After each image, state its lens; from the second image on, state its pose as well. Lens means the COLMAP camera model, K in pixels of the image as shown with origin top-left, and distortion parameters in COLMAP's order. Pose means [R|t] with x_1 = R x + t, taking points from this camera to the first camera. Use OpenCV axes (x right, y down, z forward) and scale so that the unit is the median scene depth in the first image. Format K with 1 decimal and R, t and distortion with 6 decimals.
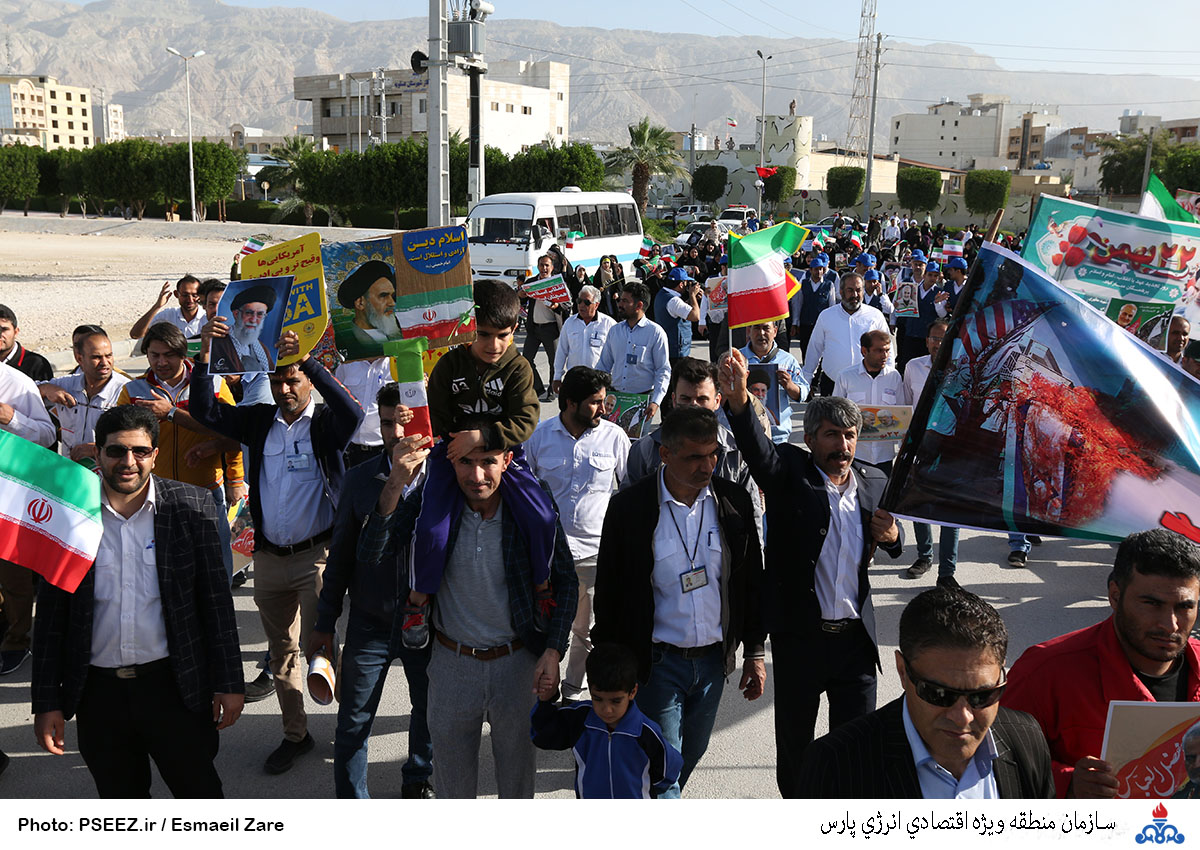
lens RADIAL K [[1041.2, 0, 580.4], [0, 1041.2, 410.2], [0, 0, 1]] dist [-0.075777, 0.072479]
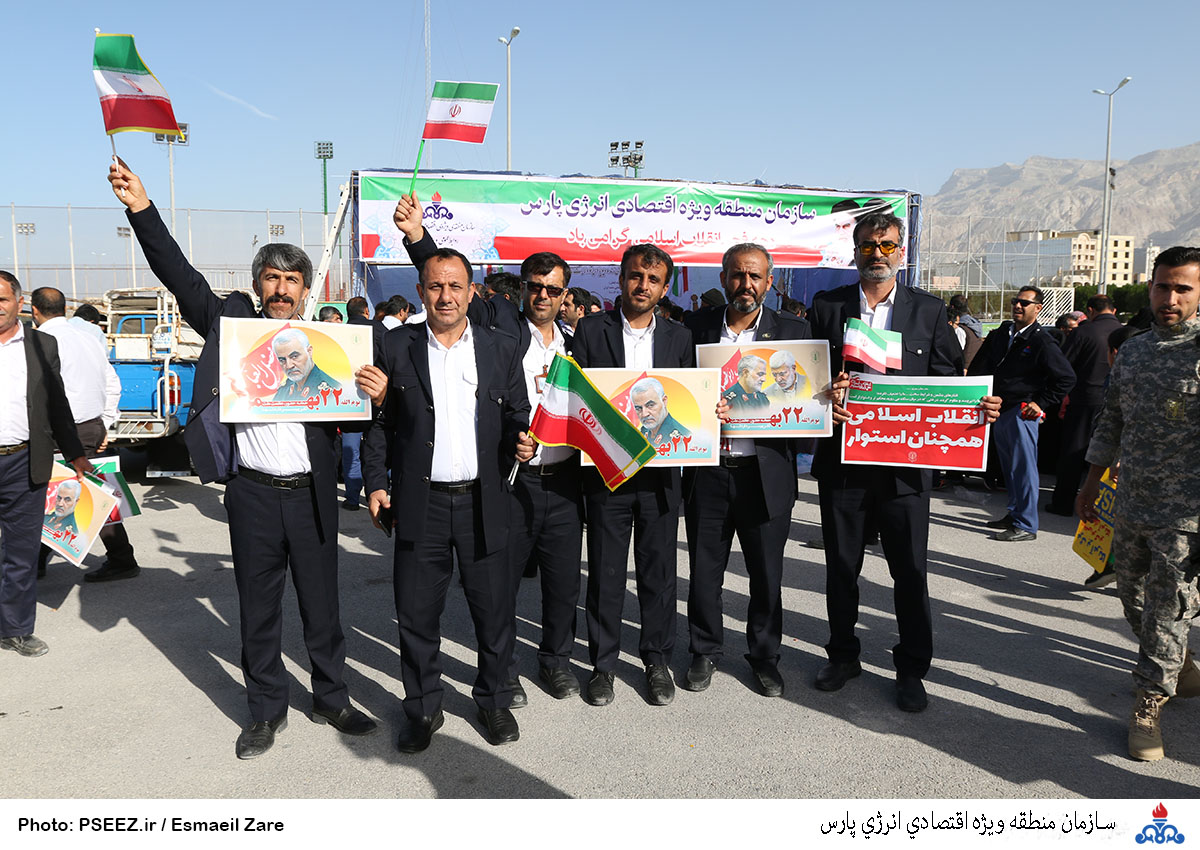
lens RADIAL K [[902.3, 0, 570.9], [0, 902.3, 418.4], [0, 0, 1]] dist [-0.073142, 0.041859]
pose [[0.551669, 0.072933, -0.830868, 0.057192], [-0.156558, 0.987518, -0.017266, 0.036180], [0.819238, 0.139605, 0.556202, -0.146440]]
